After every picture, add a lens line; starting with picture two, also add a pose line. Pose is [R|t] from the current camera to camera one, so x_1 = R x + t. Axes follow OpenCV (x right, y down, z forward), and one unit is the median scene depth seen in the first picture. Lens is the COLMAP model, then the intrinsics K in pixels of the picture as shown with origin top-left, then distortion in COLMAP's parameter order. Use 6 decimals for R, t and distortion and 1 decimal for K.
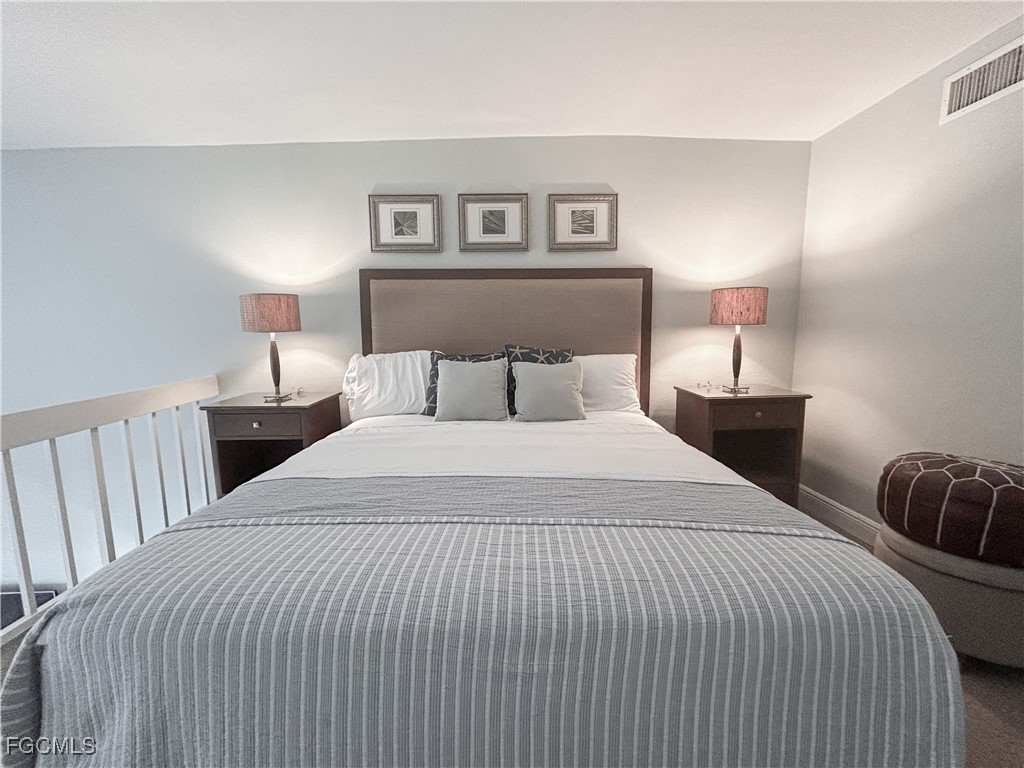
lens RADIAL K [[414.9, 0, 509.8], [0, 414.9, 384.9], [0, 0, 1]] dist [0.000475, 0.000404]
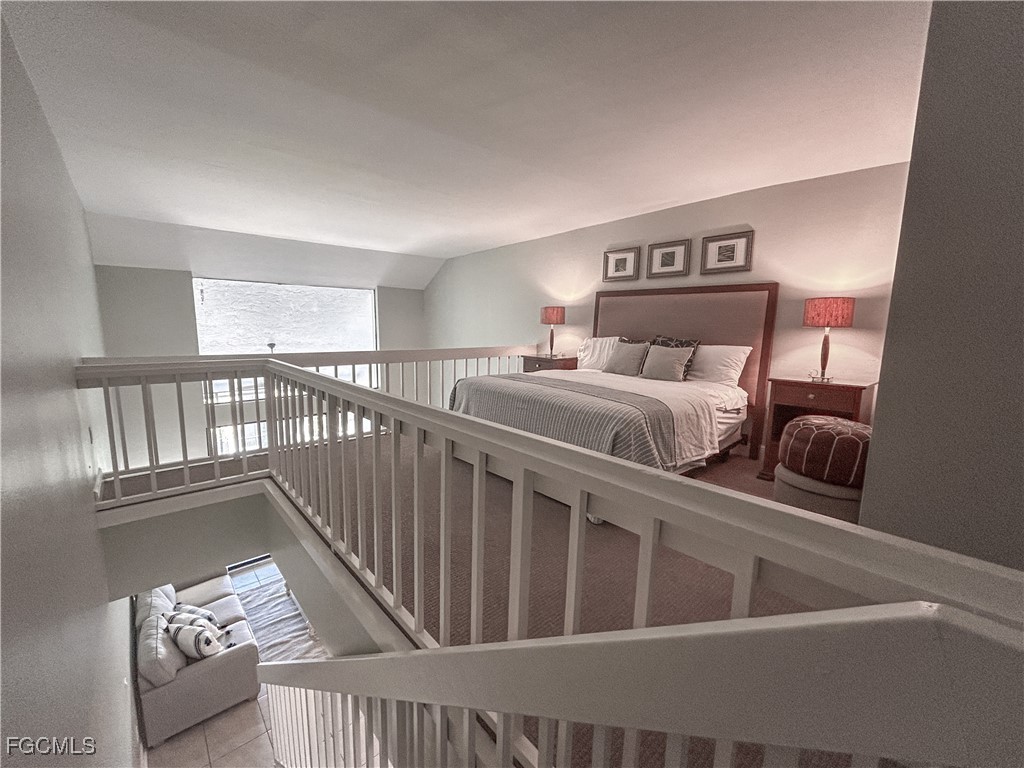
lens RADIAL K [[416.1, 0, 512.0], [0, 416.1, 384.0], [0, 0, 1]] dist [0.000128, 0.000061]
pose [[0.656761, 0.129249, -0.742939, 0.827444], [-0.120630, 0.990522, 0.065684, 0.053661], [0.744388, 0.046482, 0.666128, -0.502649]]
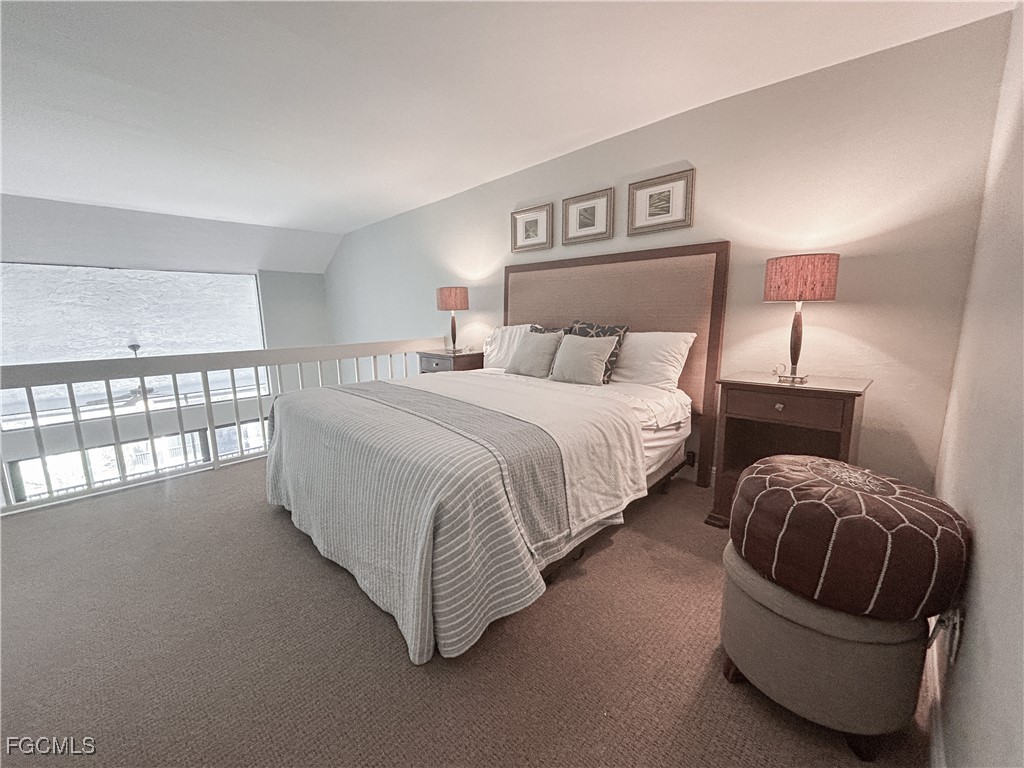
lens RADIAL K [[414.9, 0, 509.8], [0, 414.9, 384.9], [0, 0, 1]] dist [0.000475, 0.000404]
pose [[0.707415, 0.123383, -0.695946, 0.697326], [-0.086391, 0.992357, 0.088118, -0.000335], [0.701499, -0.002213, 0.712667, -0.008205]]
